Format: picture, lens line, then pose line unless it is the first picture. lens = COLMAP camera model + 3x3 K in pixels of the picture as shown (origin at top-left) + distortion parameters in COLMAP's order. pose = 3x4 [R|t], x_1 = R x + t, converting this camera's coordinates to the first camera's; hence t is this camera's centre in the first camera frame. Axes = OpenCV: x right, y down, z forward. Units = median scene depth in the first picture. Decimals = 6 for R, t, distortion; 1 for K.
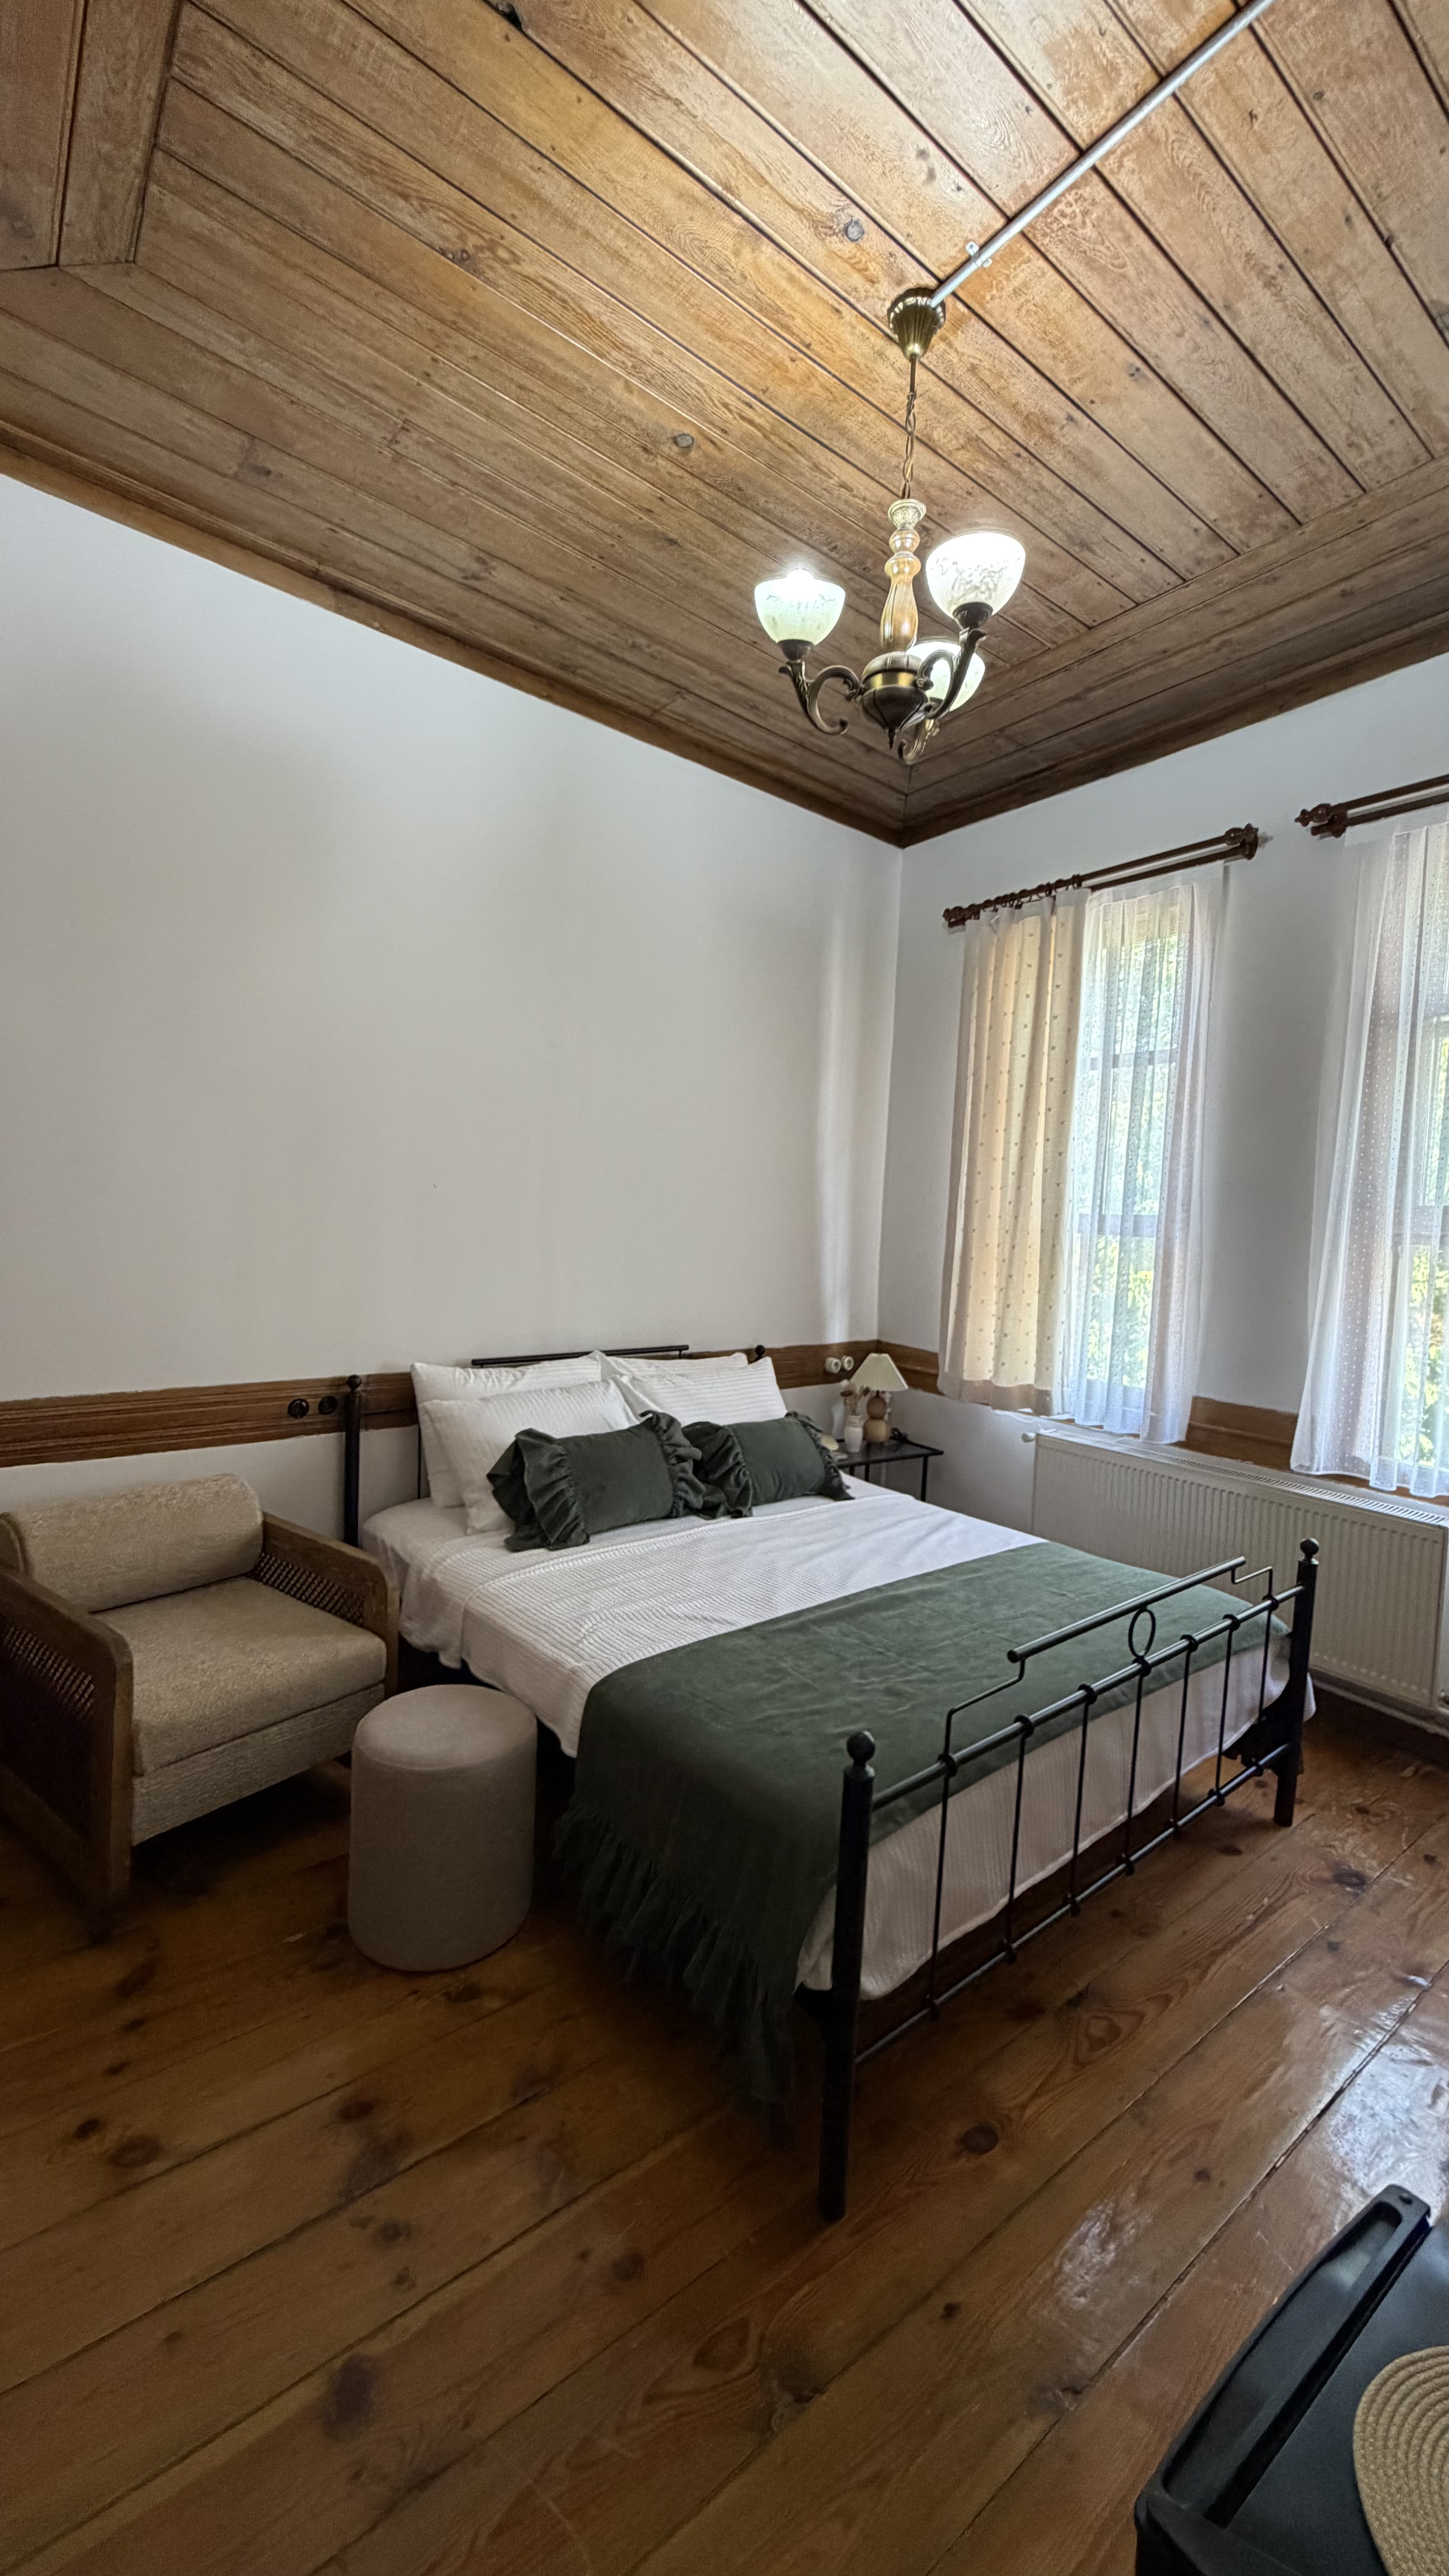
lens RADIAL K [[1023.6, 0, 720.6], [0, 1023.6, 1278.4], [0, 0, 1]] dist [-0.000722, 0.000191]
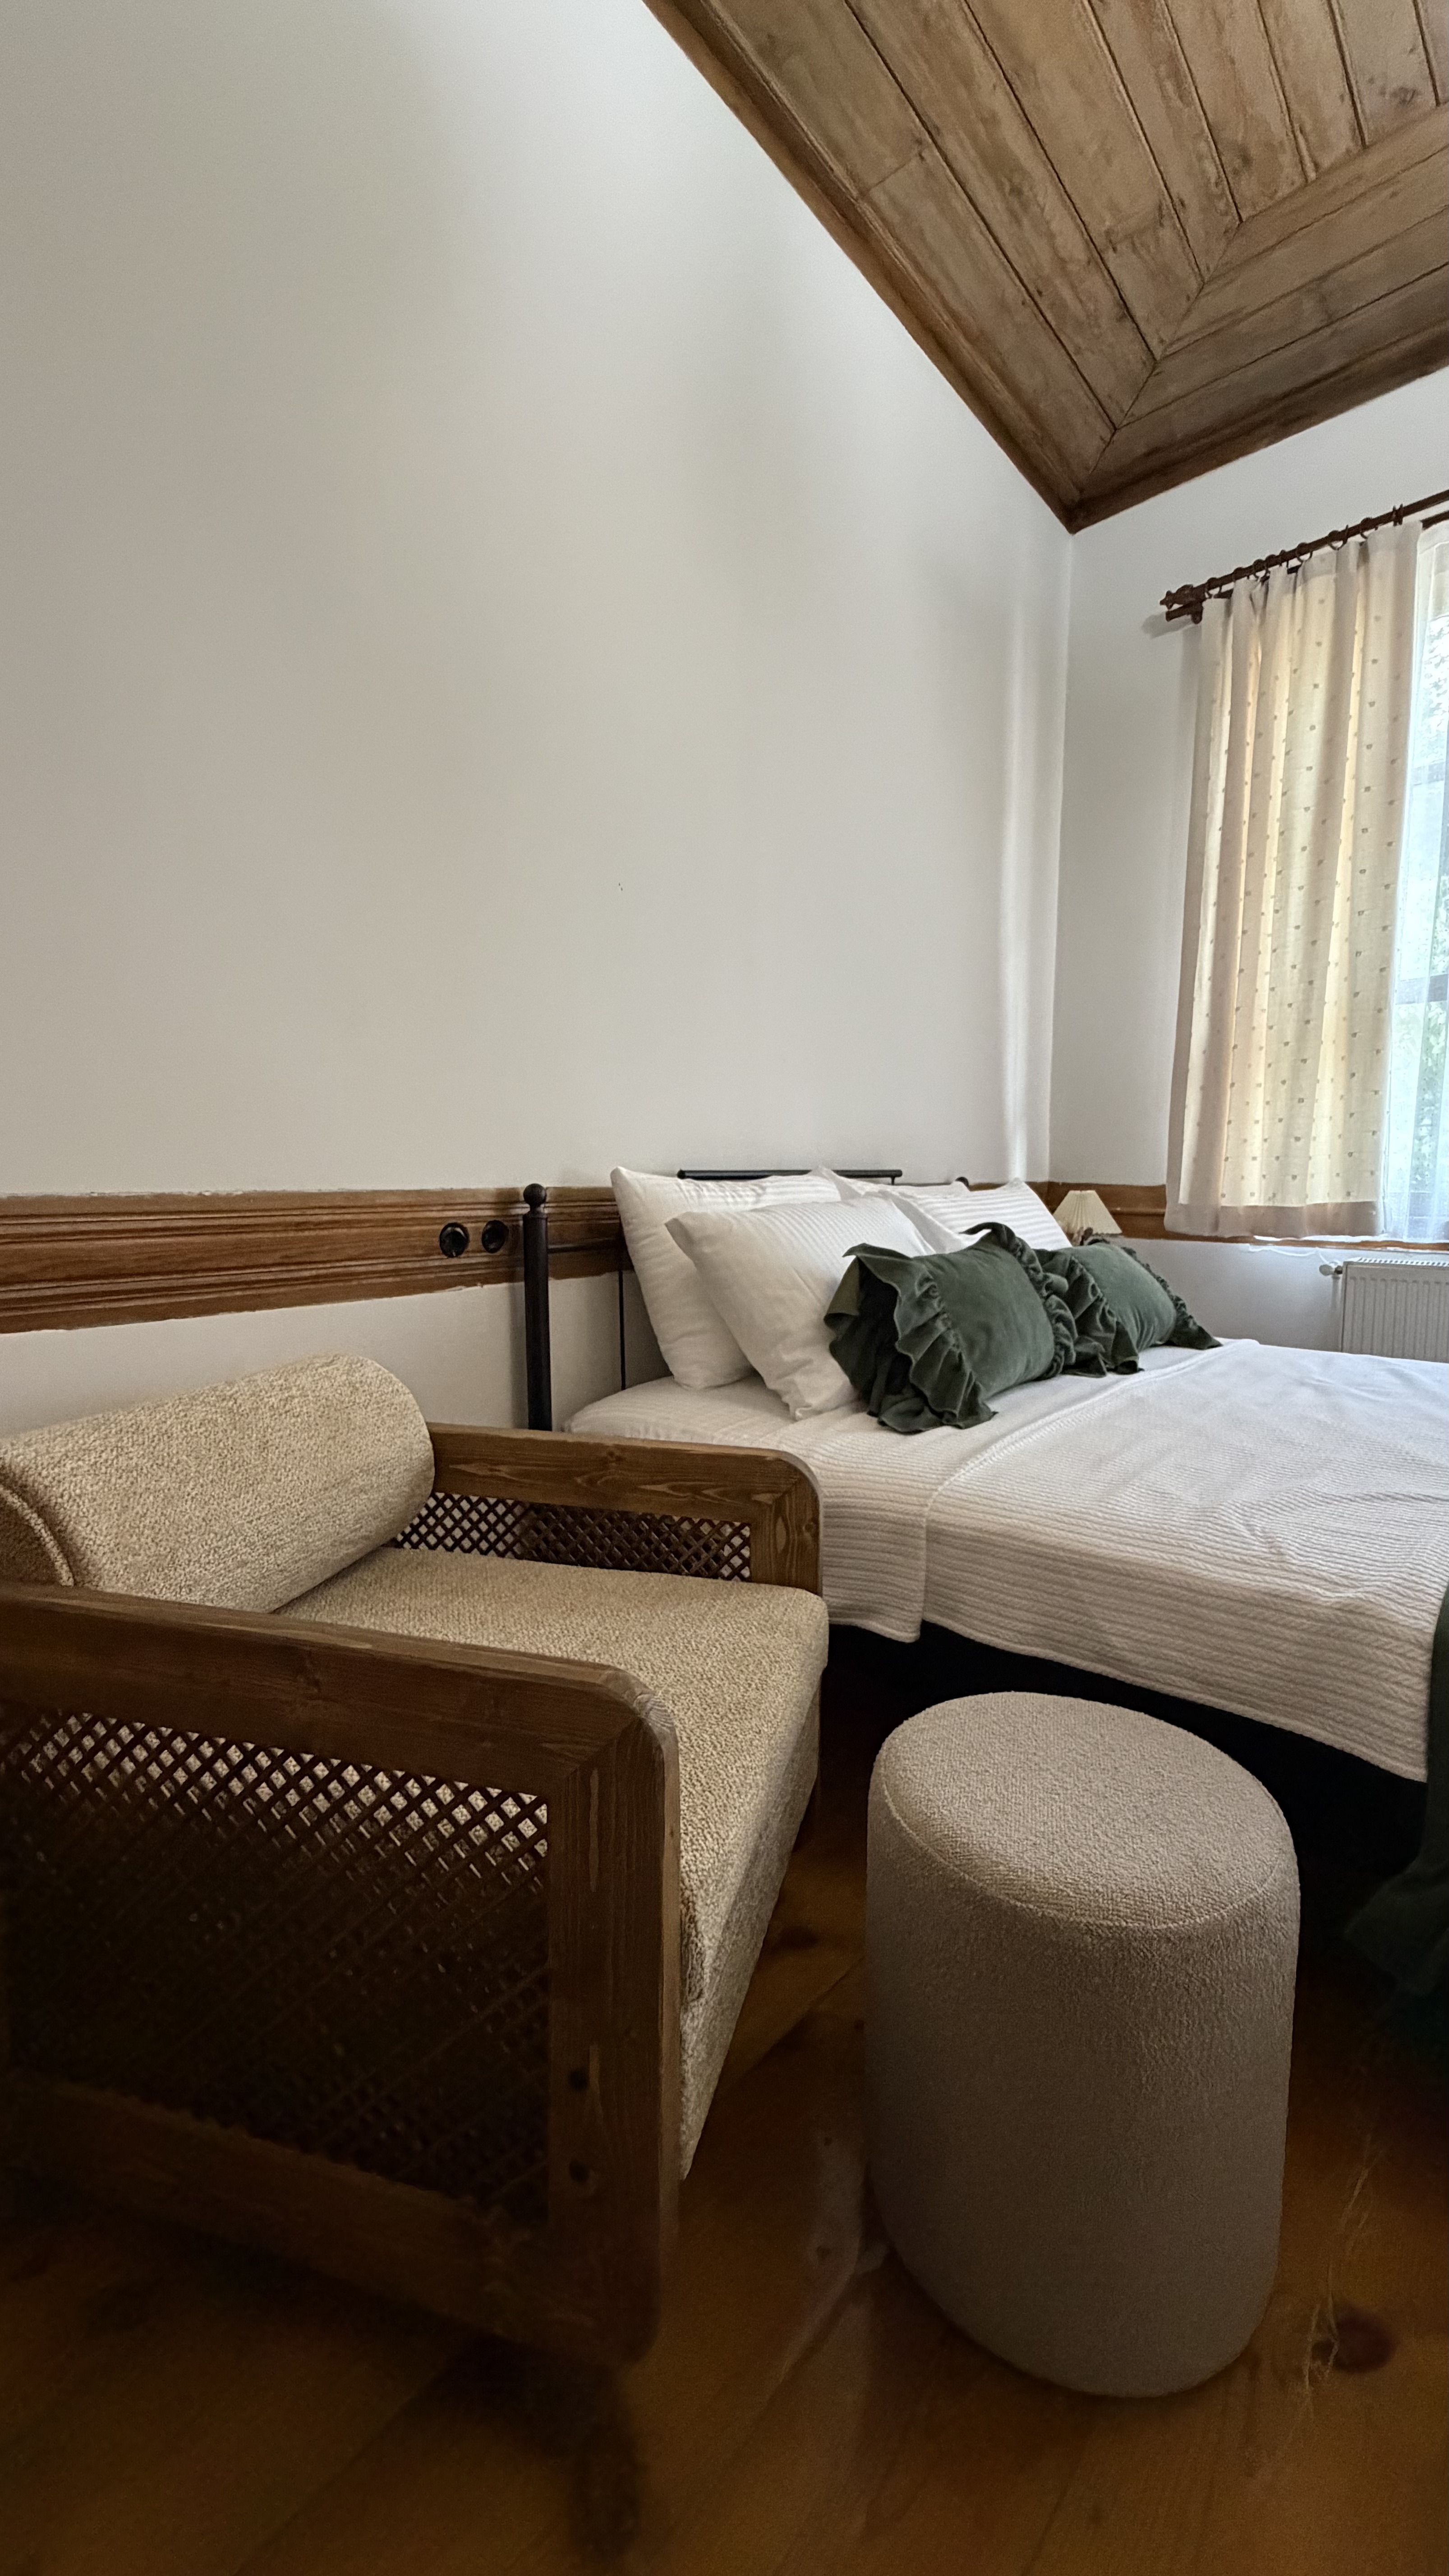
lens RADIAL K [[1023.6, 0, 722.4], [0, 1023.6, 1280.0], [0, 0, 1]] dist [-0.000722, 0.000191]
pose [[0.985207, -0.059205, 0.160816, -0.351228], [0.051778, 0.997407, 0.049991, 0.126900], [-0.163358, -0.040925, 0.985718, 0.389658]]
